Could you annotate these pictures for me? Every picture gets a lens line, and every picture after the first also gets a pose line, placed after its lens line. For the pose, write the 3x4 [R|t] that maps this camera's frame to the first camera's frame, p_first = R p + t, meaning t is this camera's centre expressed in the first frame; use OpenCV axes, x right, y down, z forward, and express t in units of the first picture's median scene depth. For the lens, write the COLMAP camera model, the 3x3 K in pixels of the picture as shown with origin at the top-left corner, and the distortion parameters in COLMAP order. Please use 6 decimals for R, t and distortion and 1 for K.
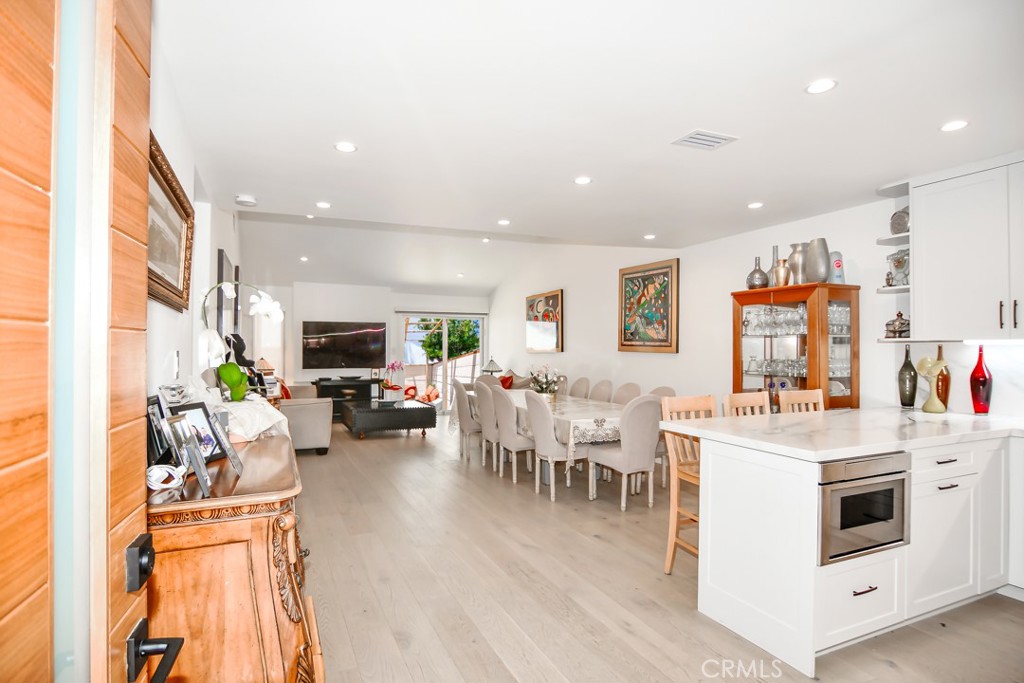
lens RADIAL K [[548.8, 0, 505.7], [0, 548.8, 340.0], [0, 0, 1]] dist [-0.020076, -0.000316]
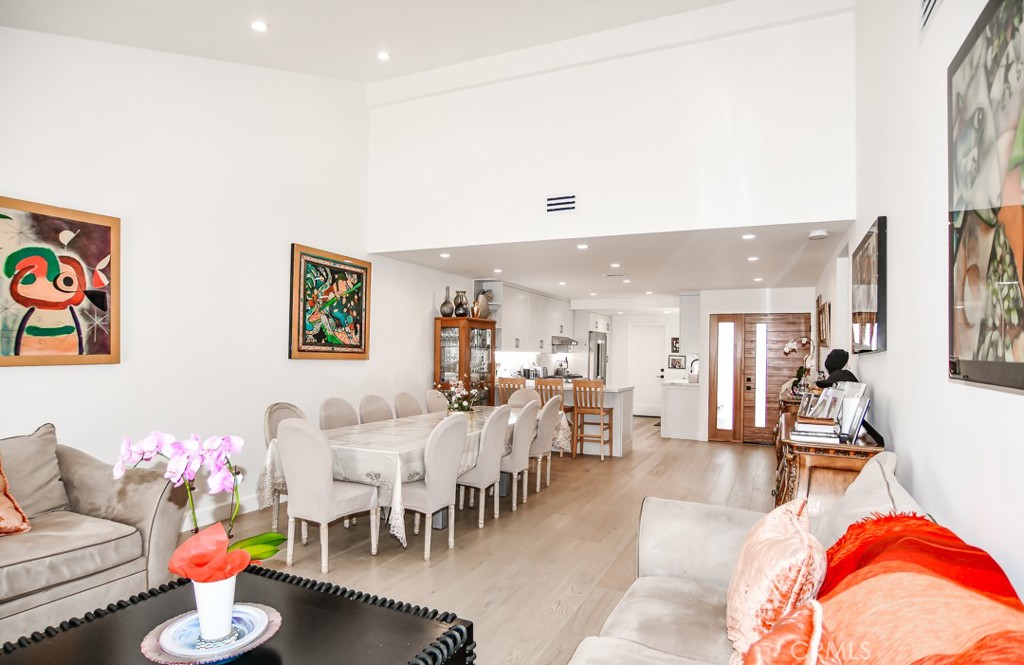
lens RADIAL K [[546.9, 0, 525.3], [0, 546.9, 349.5], [0, 0, 1]] dist [-0.019500, 0.000771]
pose [[-0.669994, -0.009919, 0.742301, -0.545823], [-0.029239, 0.999487, -0.013035, 0.008907], [-0.741791, -0.030437, -0.669940, 1.318668]]
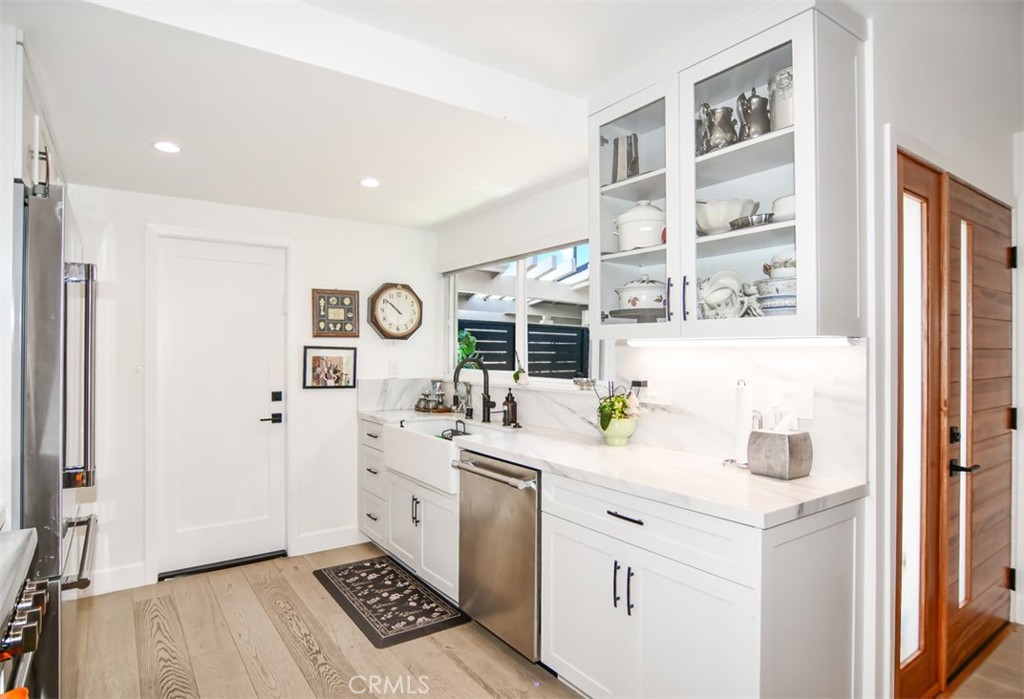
lens RADIAL K [[553.9, 0, 492.4], [0, 553.9, 350.9], [0, 0, 1]] dist [-0.023294, 0.000289]
pose [[-0.982830, -0.003733, -0.184475, 0.404993], [-0.001294, 0.999910, -0.013340, 0.002304], [0.184509, -0.012872, -0.982747, 0.322008]]
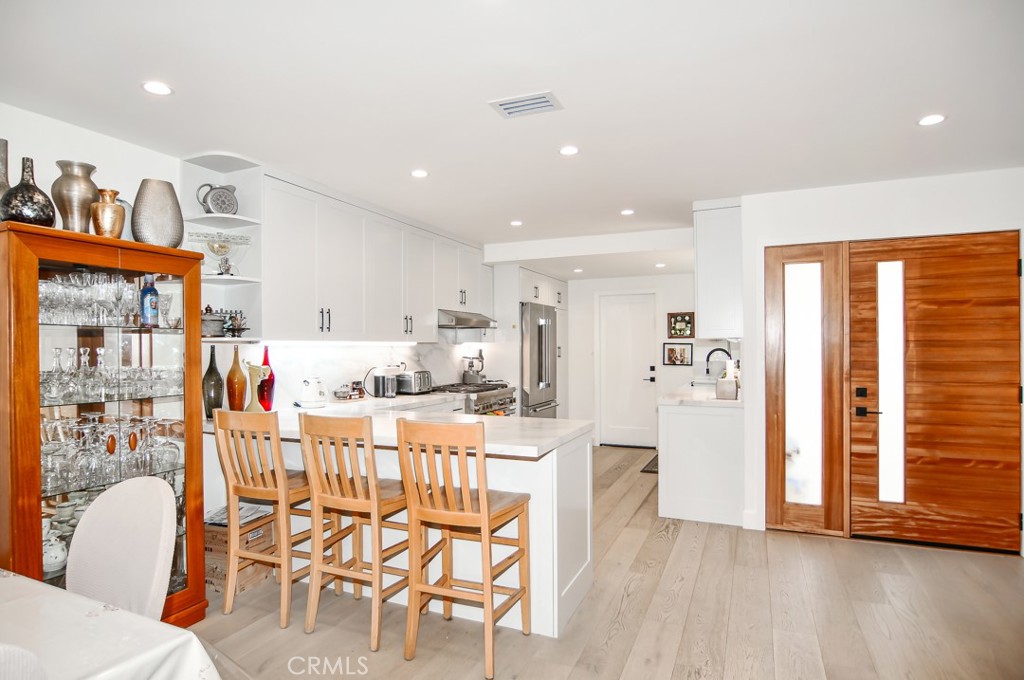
lens RADIAL K [[558.3, 0, 495.1], [0, 558.3, 345.5], [0, 0, 1]] dist [-0.017671, 0.000146]
pose [[-0.661829, 0.001938, 0.749652, -0.114204], [-0.007634, 0.999927, -0.009324, 0.007862], [-0.749616, -0.011894, -0.661766, 0.710747]]
